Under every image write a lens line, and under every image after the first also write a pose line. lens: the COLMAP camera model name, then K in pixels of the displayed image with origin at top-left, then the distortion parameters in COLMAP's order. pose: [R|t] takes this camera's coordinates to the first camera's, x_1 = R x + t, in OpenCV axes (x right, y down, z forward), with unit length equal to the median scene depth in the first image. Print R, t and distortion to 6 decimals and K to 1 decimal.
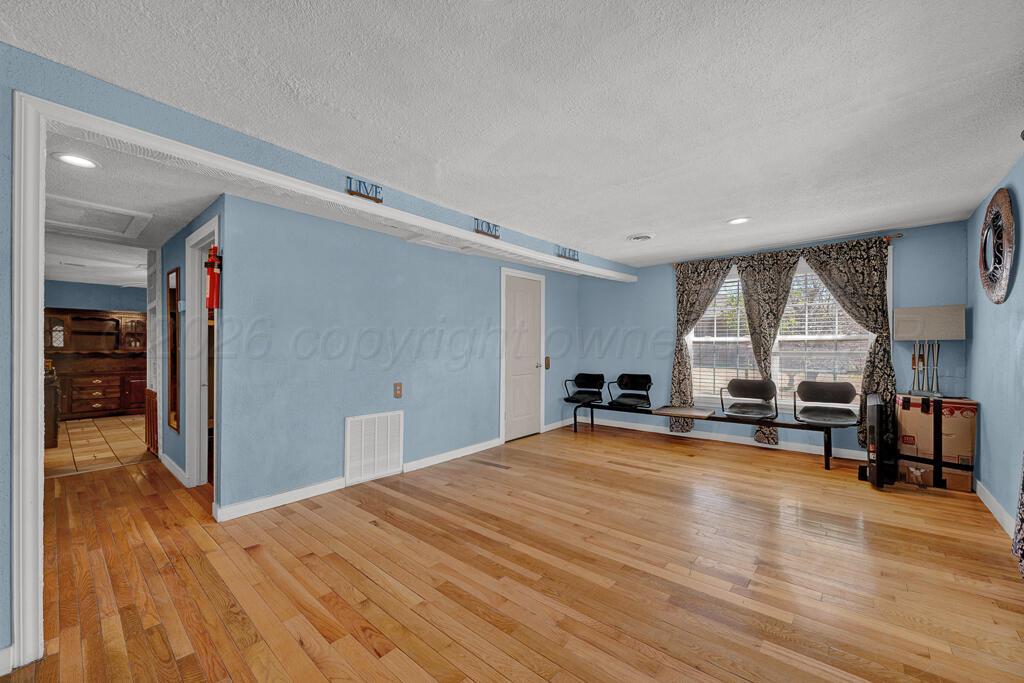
lens RADIAL K [[402.4, 0, 512.0], [0, 402.4, 341.5], [0, 0, 1]] dist [0.000079, 0.000001]
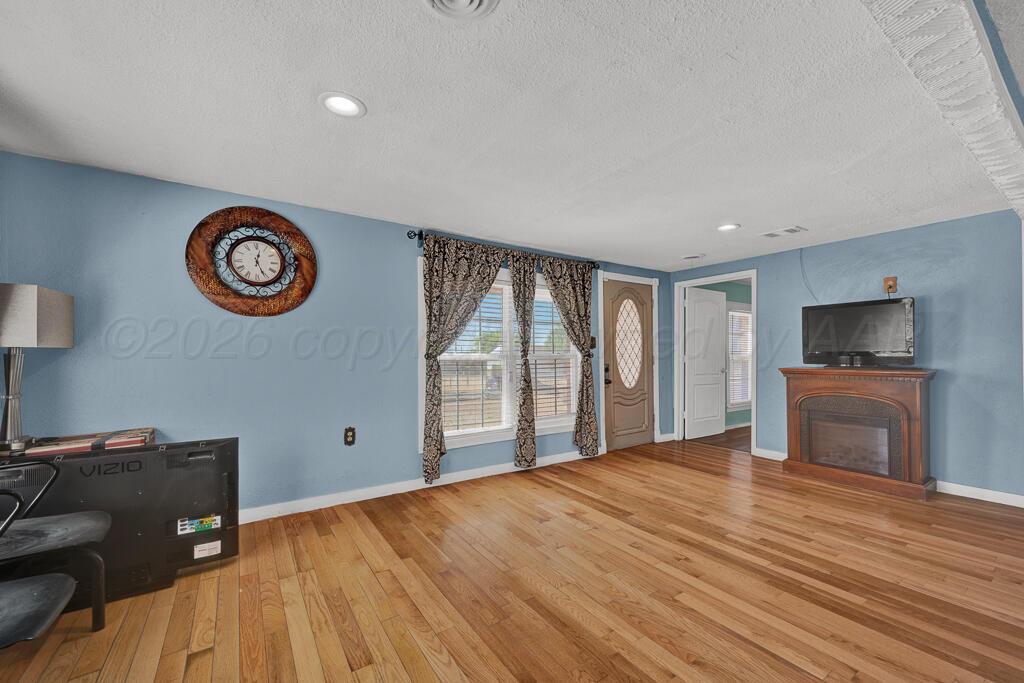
lens RADIAL K [[410.0, 0, 513.5], [0, 410.0, 361.8], [0, 0, 1]] dist [0.000194, -0.000031]
pose [[-0.966109, 0.005025, 0.258085, 0.279718], [0.004557, 0.999987, -0.002410, 0.027465], [-0.258094, -0.001153, -0.966119, 1.763213]]
